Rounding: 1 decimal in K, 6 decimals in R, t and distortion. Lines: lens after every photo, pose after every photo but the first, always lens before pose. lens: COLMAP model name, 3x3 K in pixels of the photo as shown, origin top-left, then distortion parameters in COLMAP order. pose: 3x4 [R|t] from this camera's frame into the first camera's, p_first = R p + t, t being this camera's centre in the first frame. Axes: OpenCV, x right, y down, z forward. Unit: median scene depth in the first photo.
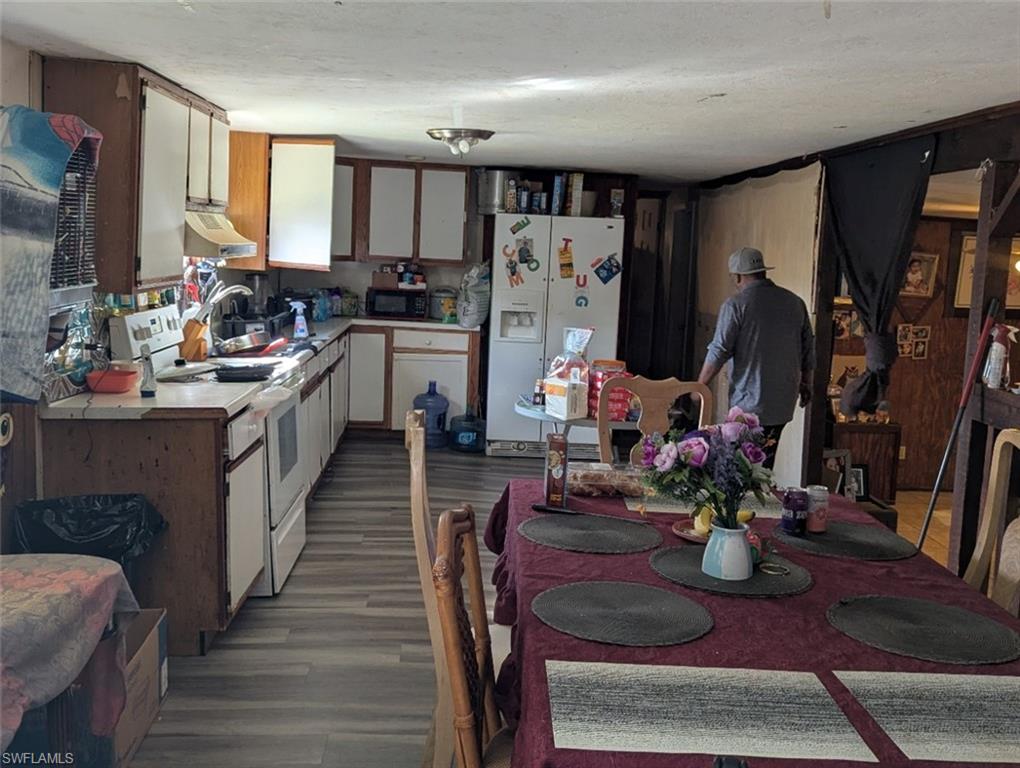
lens RADIAL K [[1041.9, 0, 511.7], [0, 1041.9, 380.1], [0, 0, 1]] dist [0.005660, 0.000000]
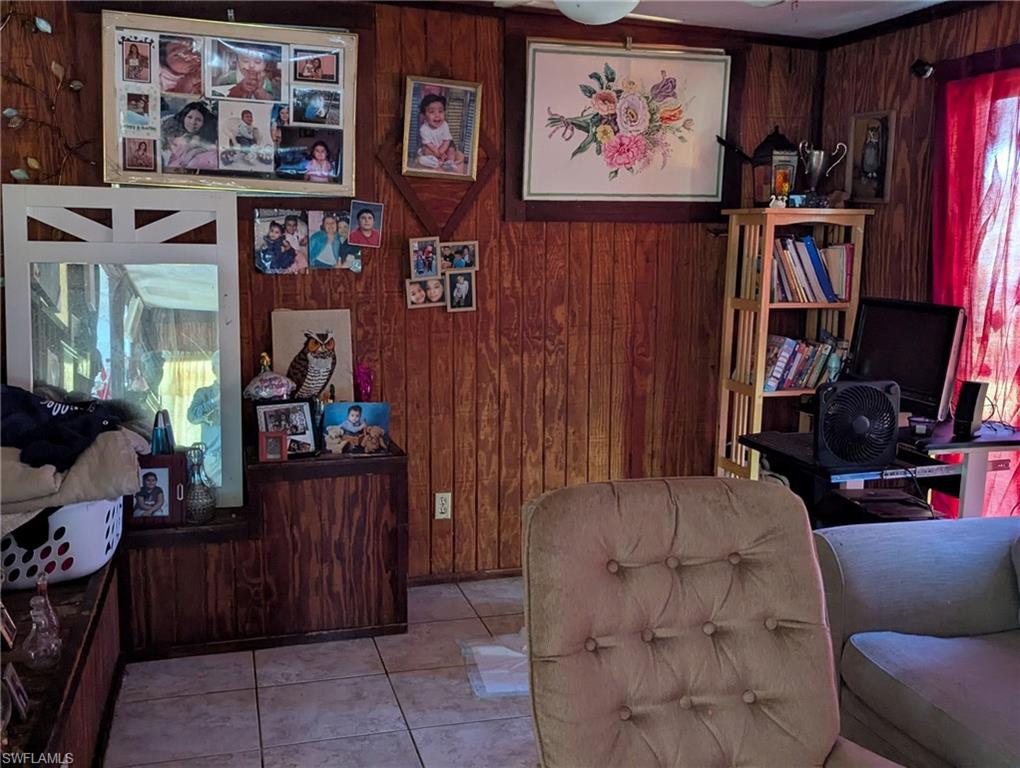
lens RADIAL K [[1041.9, 0, 510.2], [0, 1041.9, 385.8], [0, 0, 1]] dist [0.005660, 0.000000]
pose [[0.973261, -0.051875, 0.223768, 0.305724], [0.047610, 0.998568, 0.024418, 0.003406], [-0.224714, -0.013111, 0.974336, 0.531883]]
